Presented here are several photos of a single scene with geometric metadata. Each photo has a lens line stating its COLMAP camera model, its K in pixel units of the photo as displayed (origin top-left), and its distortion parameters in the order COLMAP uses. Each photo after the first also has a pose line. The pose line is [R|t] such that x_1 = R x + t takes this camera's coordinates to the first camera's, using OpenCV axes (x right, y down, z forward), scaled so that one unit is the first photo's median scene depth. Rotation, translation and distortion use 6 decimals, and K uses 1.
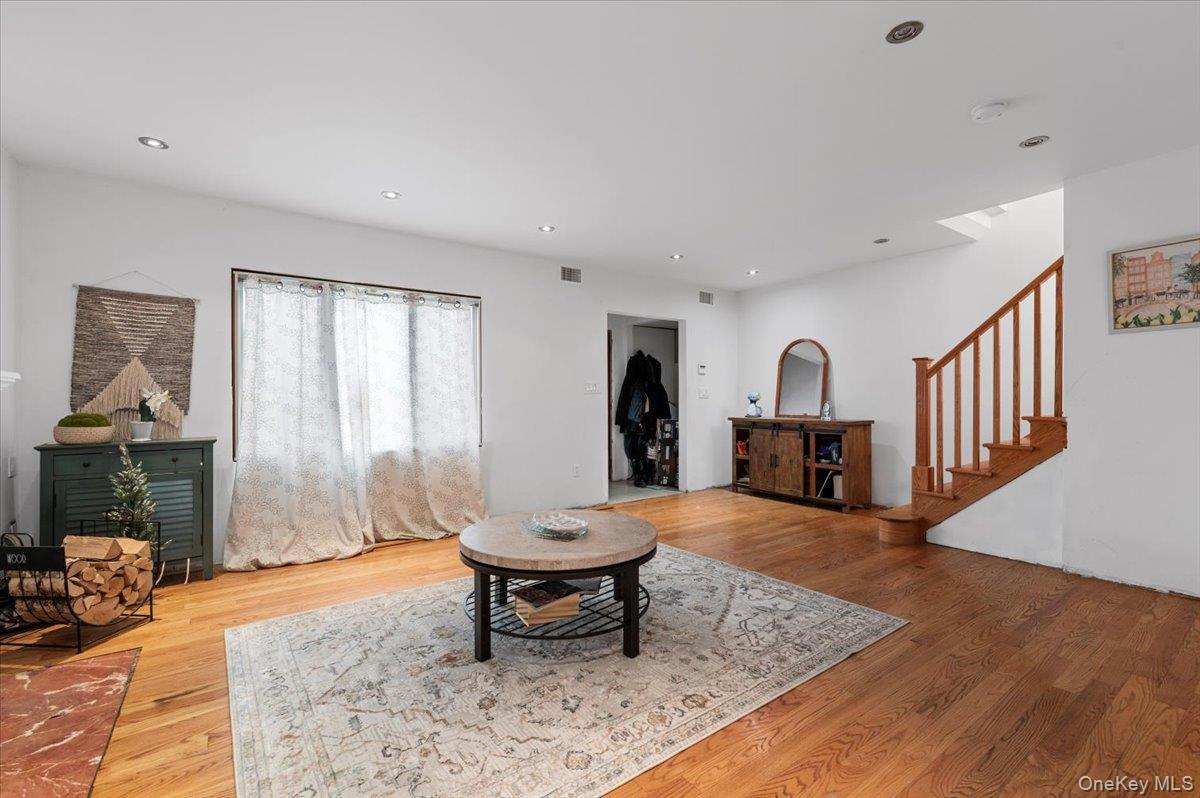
lens RADIAL K [[516.8, 0, 604.4], [0, 516.8, 403.0], [0, 0, 1]] dist [-0.000199, -0.000053]
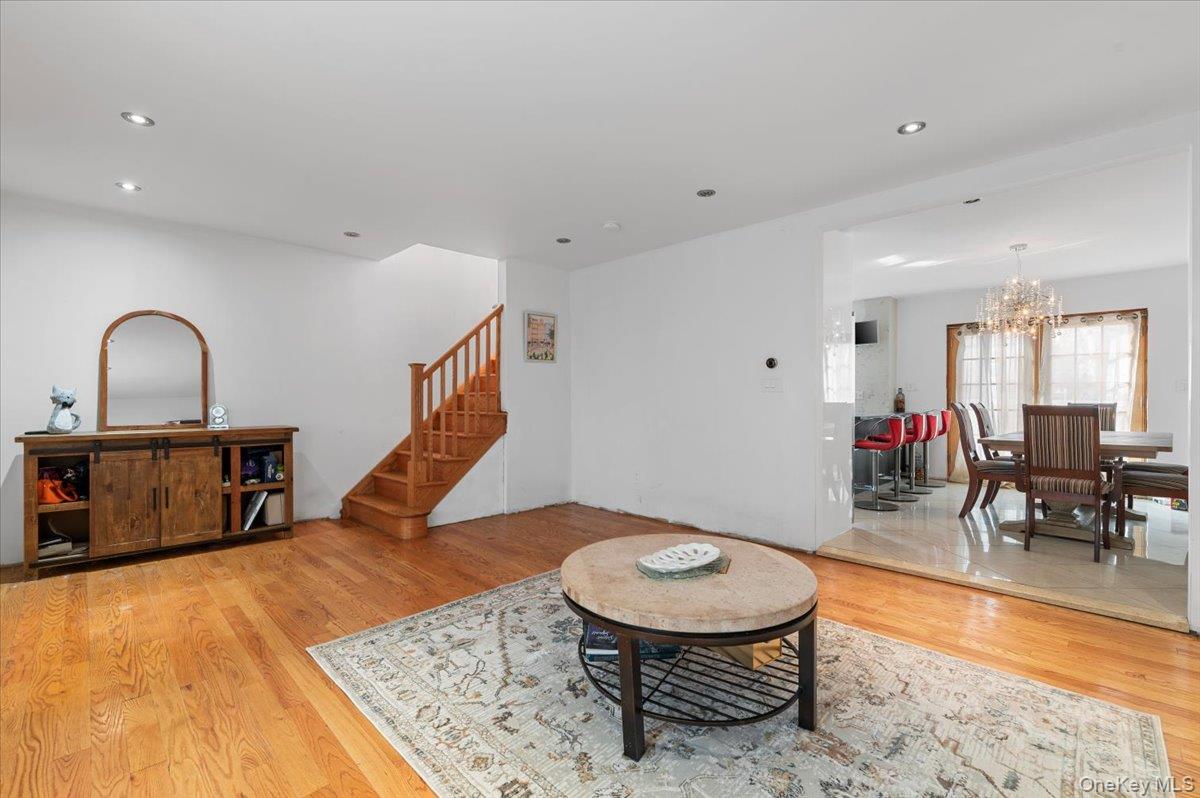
lens RADIAL K [[516.8, 0, 597.3], [0, 516.8, 403.3], [0, 0, 1]] dist [-0.000199, -0.000053]
pose [[-0.153984, -0.005221, 0.988060, -0.422127], [0.007435, 0.999952, 0.006443, -0.004904], [-0.988045, 0.008338, -0.153937, 0.625597]]
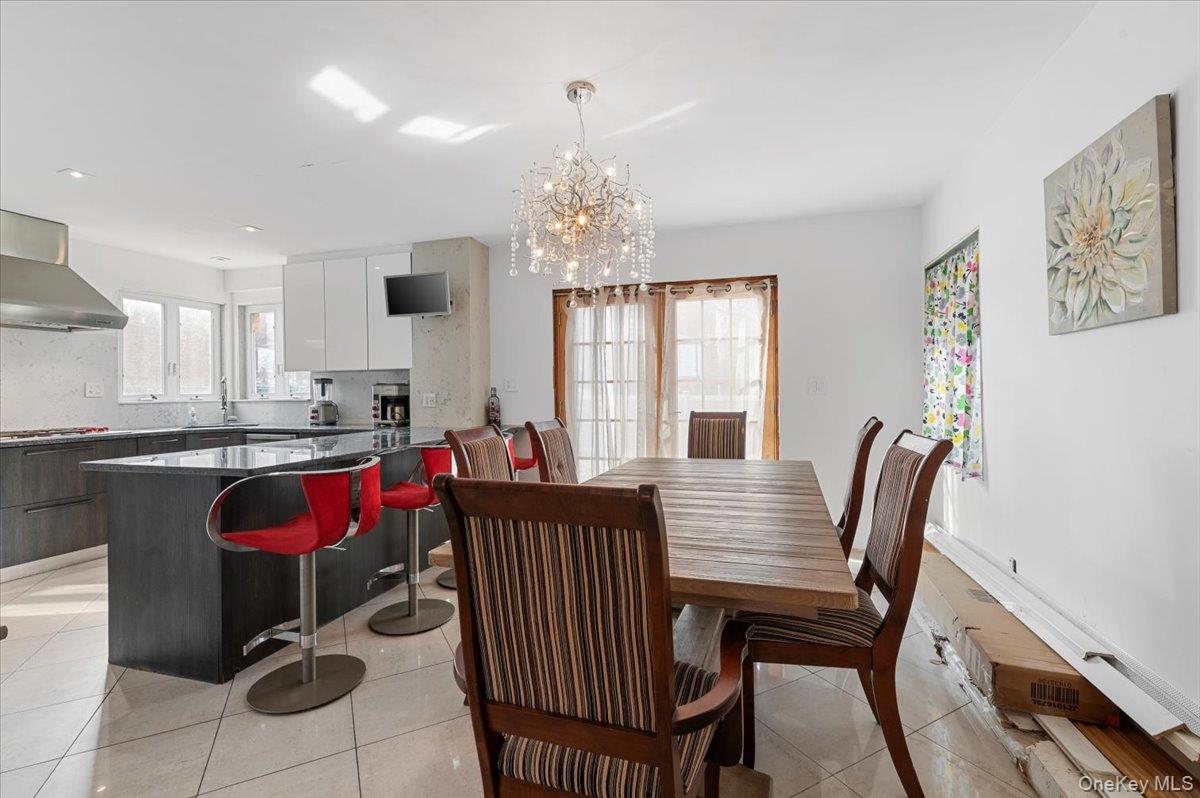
lens RADIAL K [[516.8, 0, 602.1], [0, 516.8, 390.9], [0, 0, 1]] dist [-0.000199, -0.000053]
pose [[-0.608994, 0.011341, 0.793094, -0.304571], [0.018455, 0.999830, -0.000126, -0.009404], [-0.792960, 0.014560, -0.609099, 0.458533]]
